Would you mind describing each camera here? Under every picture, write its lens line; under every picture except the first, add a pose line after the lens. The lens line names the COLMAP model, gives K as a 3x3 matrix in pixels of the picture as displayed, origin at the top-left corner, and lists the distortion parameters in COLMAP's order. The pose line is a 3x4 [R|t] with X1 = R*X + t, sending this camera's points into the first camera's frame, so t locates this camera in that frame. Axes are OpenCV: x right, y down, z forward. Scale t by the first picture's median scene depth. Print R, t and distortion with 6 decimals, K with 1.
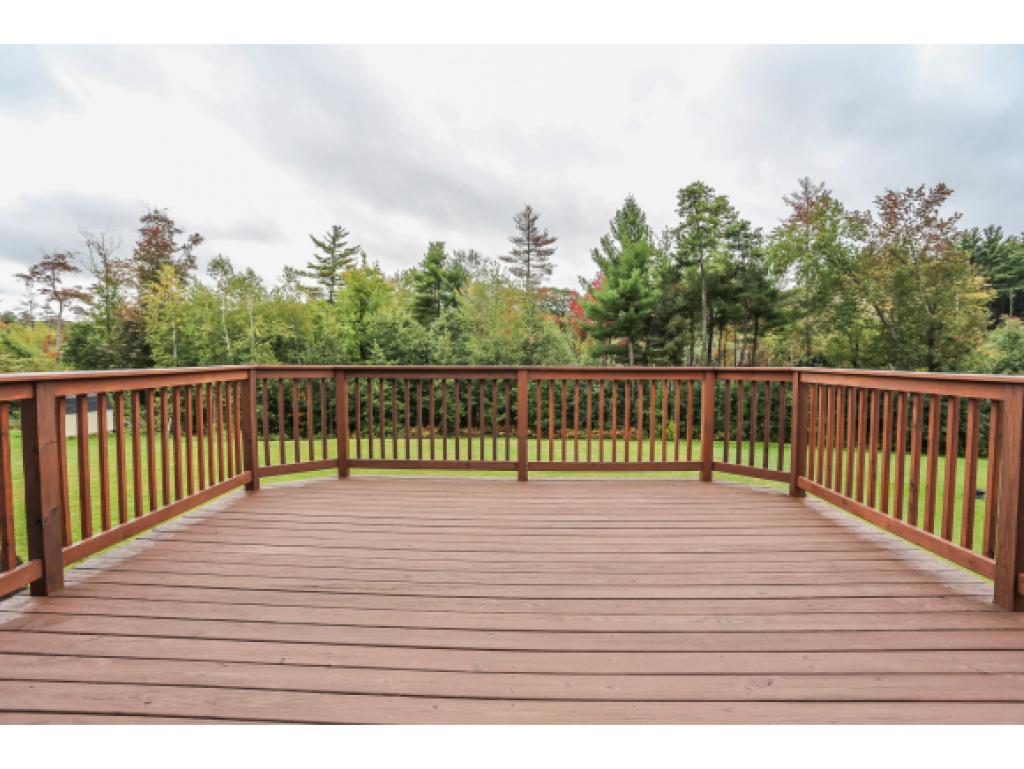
lens RADIAL K [[498.5, 0, 512.9], [0, 498.5, 383.5], [0, 0, 1]] dist [-0.065817, 0.028772]
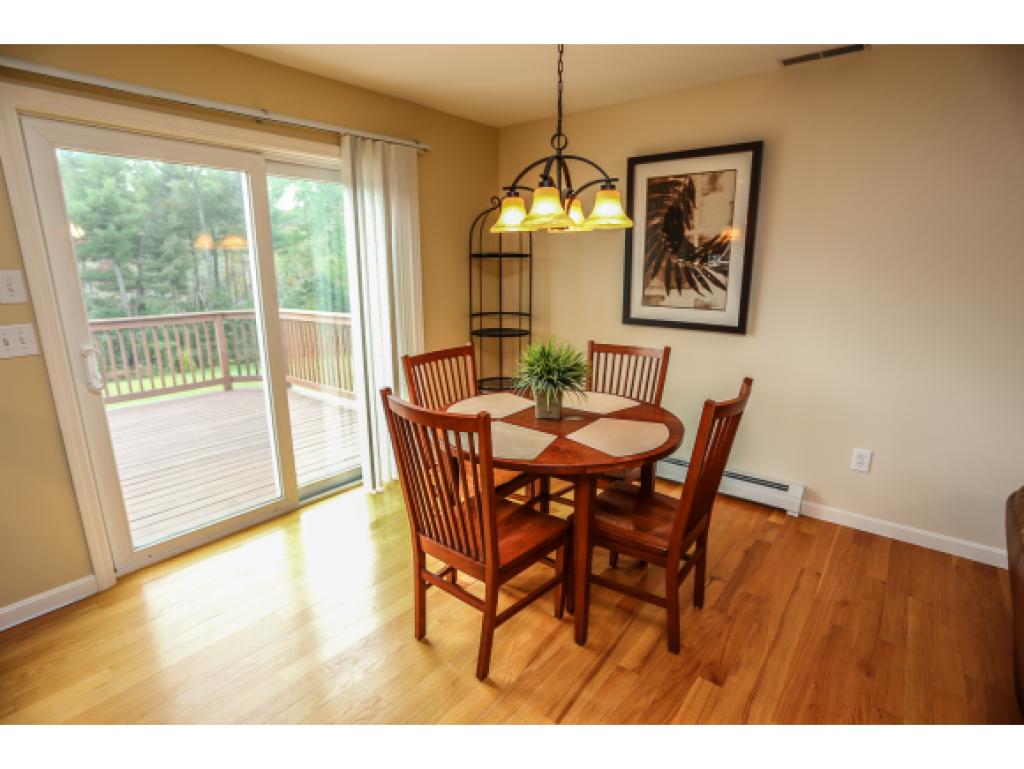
lens RADIAL K [[507.9, 0, 509.6], [0, 507.9, 386.7], [0, 0, 1]] dist [-0.071077, 0.033801]
pose [[0.620992, -0.184962, 0.761681, -0.024485], [0.055653, 0.979711, 0.192534, -0.005653], [-0.781839, -0.077172, 0.618687, -0.064986]]
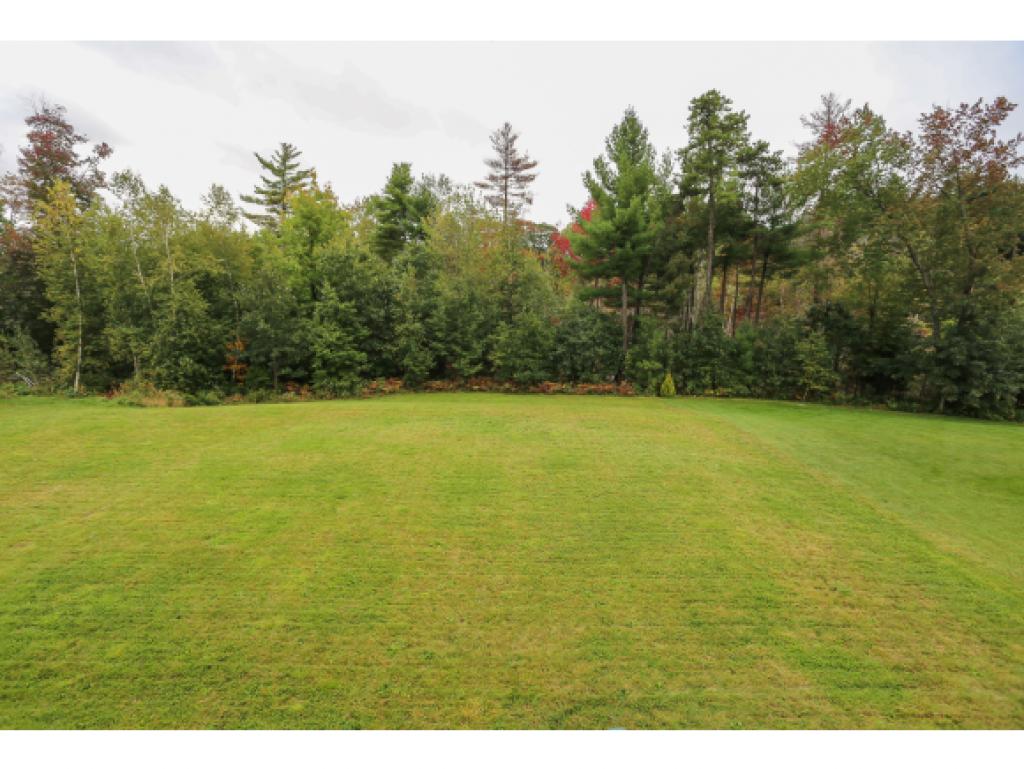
lens RADIAL K [[507.9, 0, 509.6], [0, 507.9, 386.7], [0, 0, 1]] dist [-0.071077, 0.033801]
pose [[0.998877, 0.003733, 0.047224, -0.005993], [-0.009588, 0.992188, 0.124382, -0.011710], [-0.046390, -0.124695, 0.991110, 0.110472]]
